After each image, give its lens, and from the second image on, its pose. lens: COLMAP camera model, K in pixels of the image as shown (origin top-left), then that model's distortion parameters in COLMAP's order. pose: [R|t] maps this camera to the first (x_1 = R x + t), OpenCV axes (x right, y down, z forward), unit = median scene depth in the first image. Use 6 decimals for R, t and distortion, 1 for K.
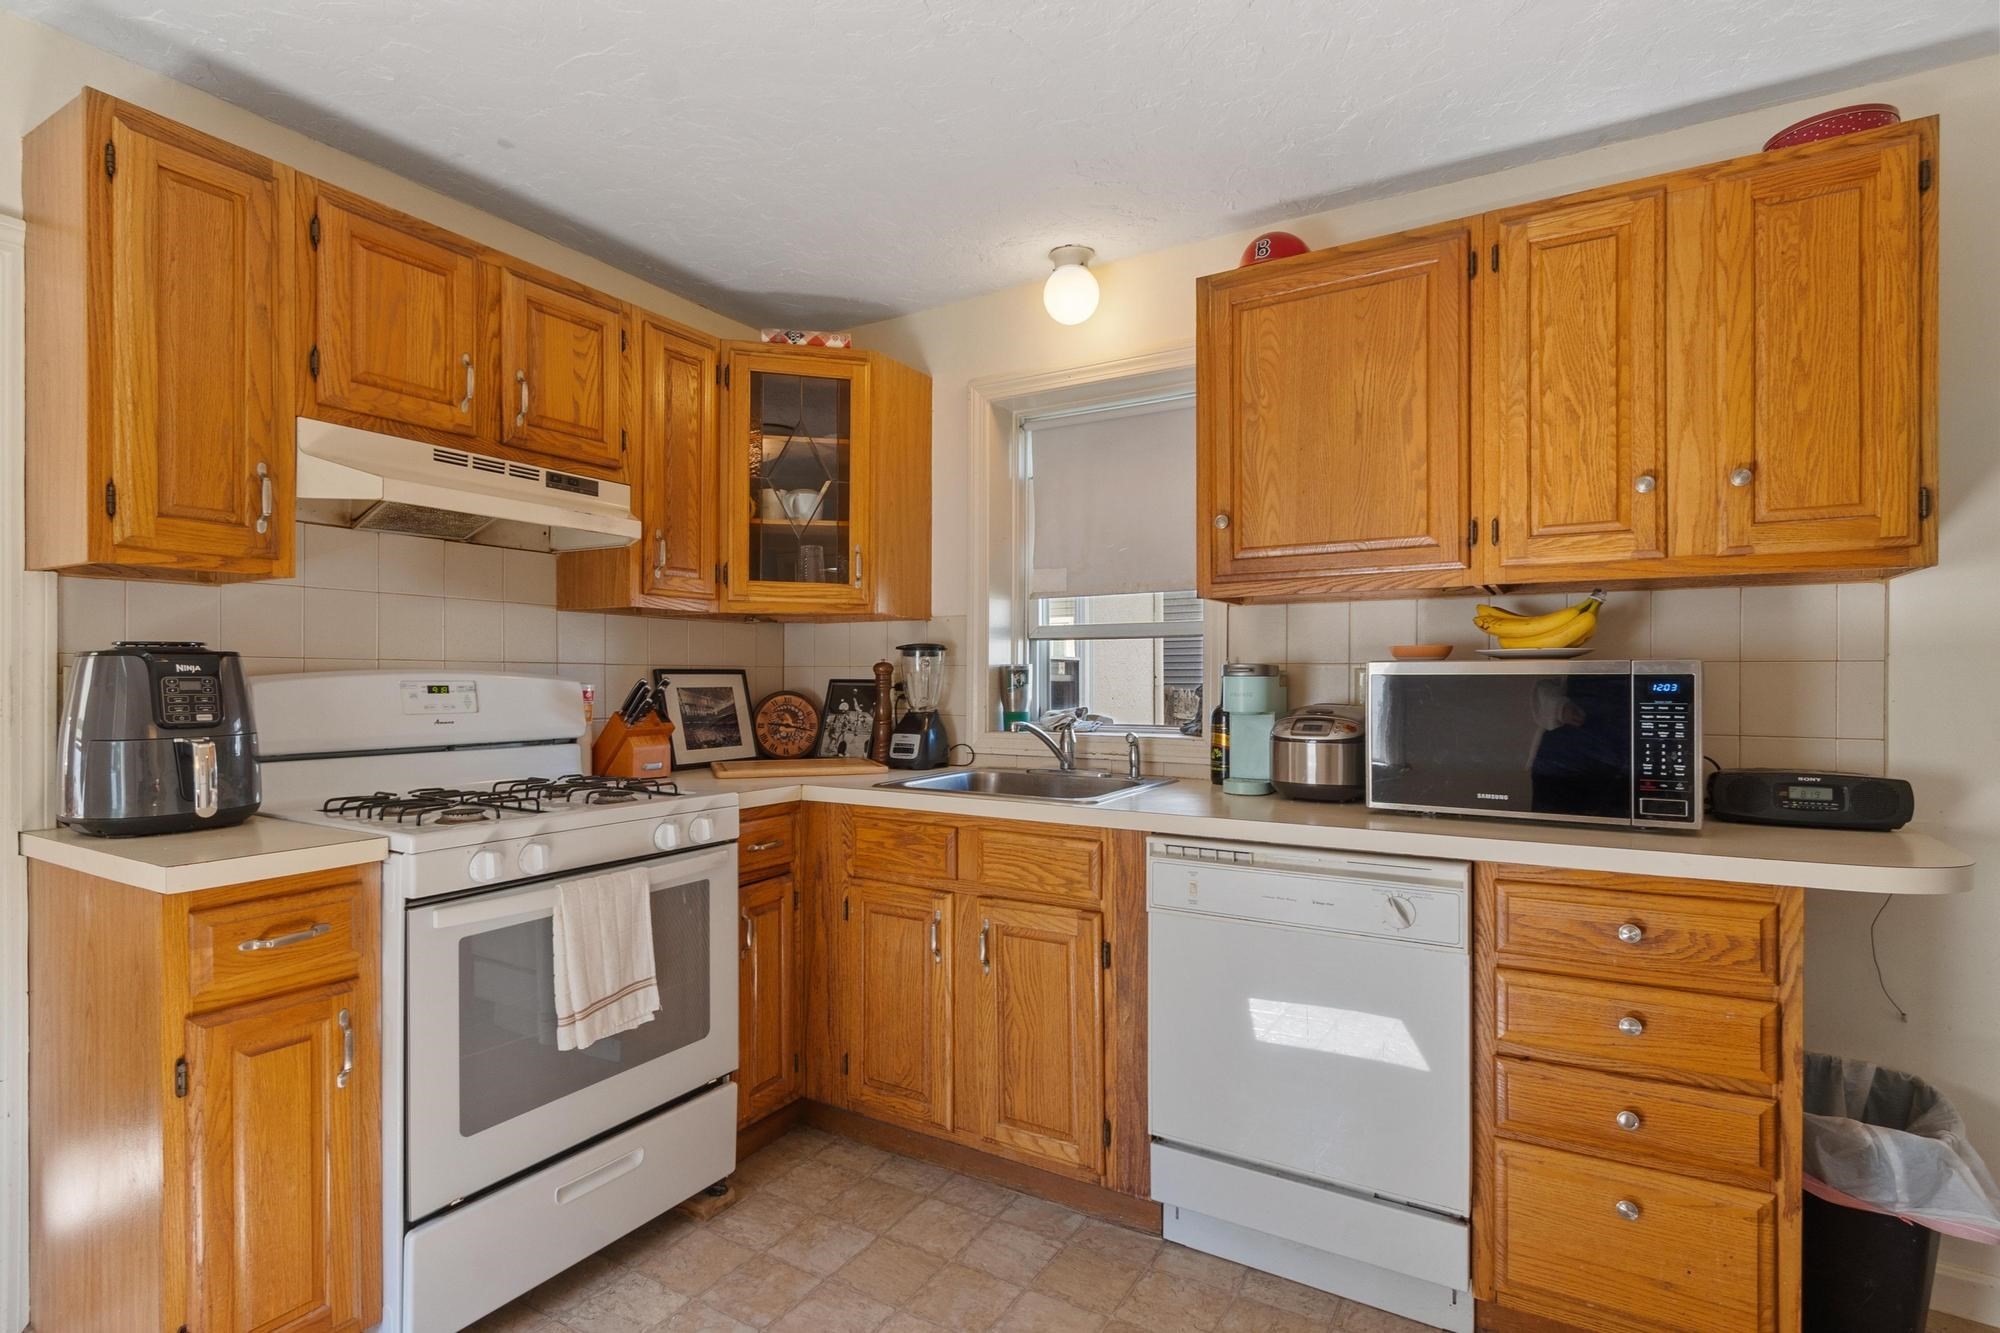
lens RADIAL K [[1069.3, 0, 997.9], [0, 1069.3, 670.5], [0, 0, 1]] dist [-0.003641, -0.000995]
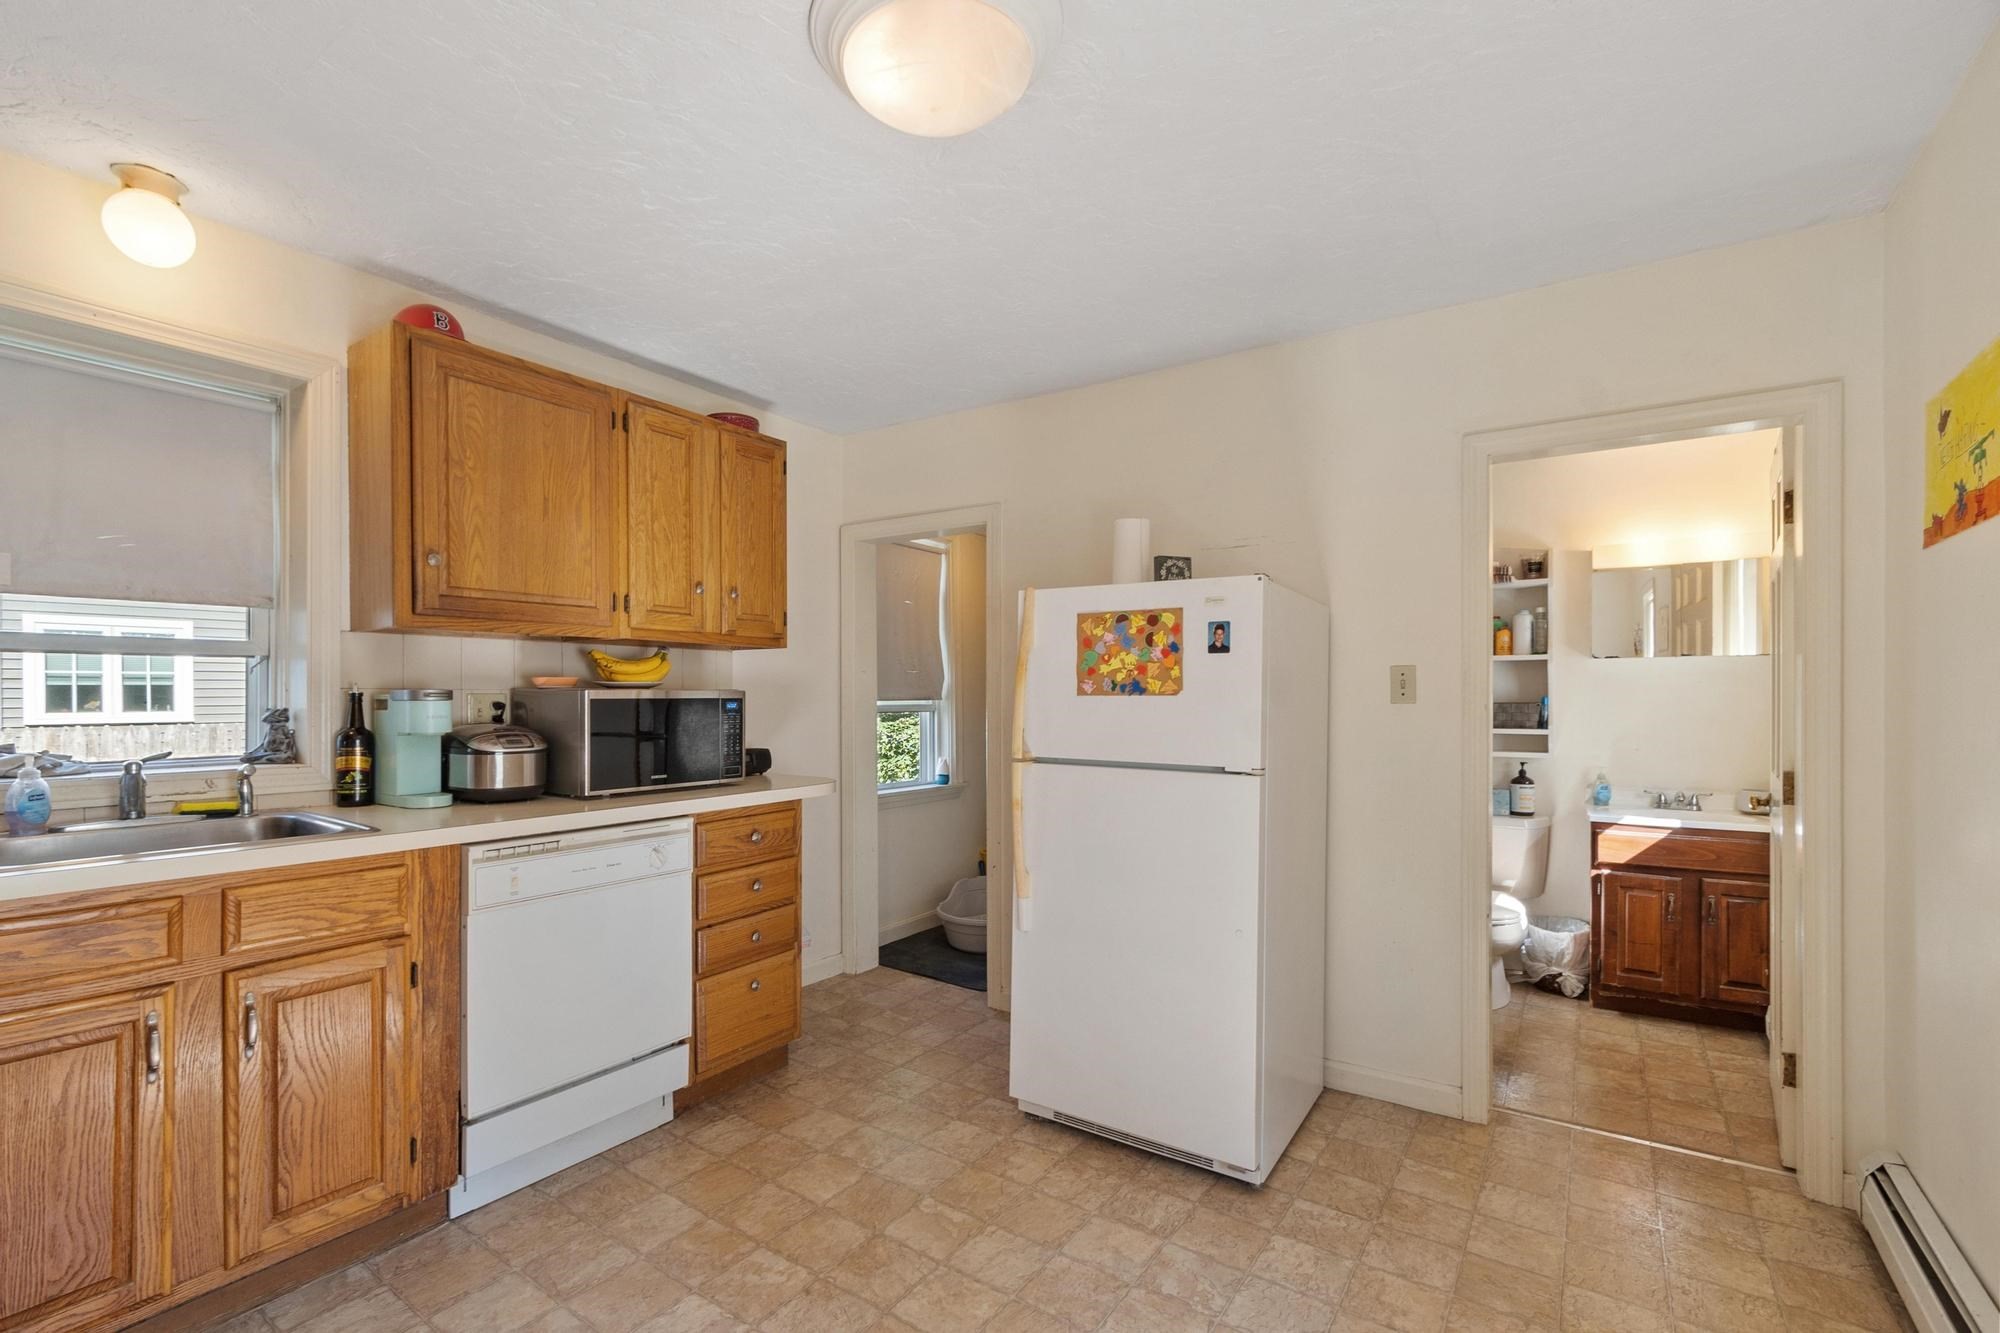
lens RADIAL K [[880.5, 0, 997.5], [0, 880.5, 687.3], [0, 0, 1]] dist [0.000559, -0.000233]
pose [[0.010804, 0.009203, 0.999899, -0.754296], [-0.006718, 0.999936, -0.009131, -0.003739], [-0.999919, -0.006618, 0.010865, 0.448813]]
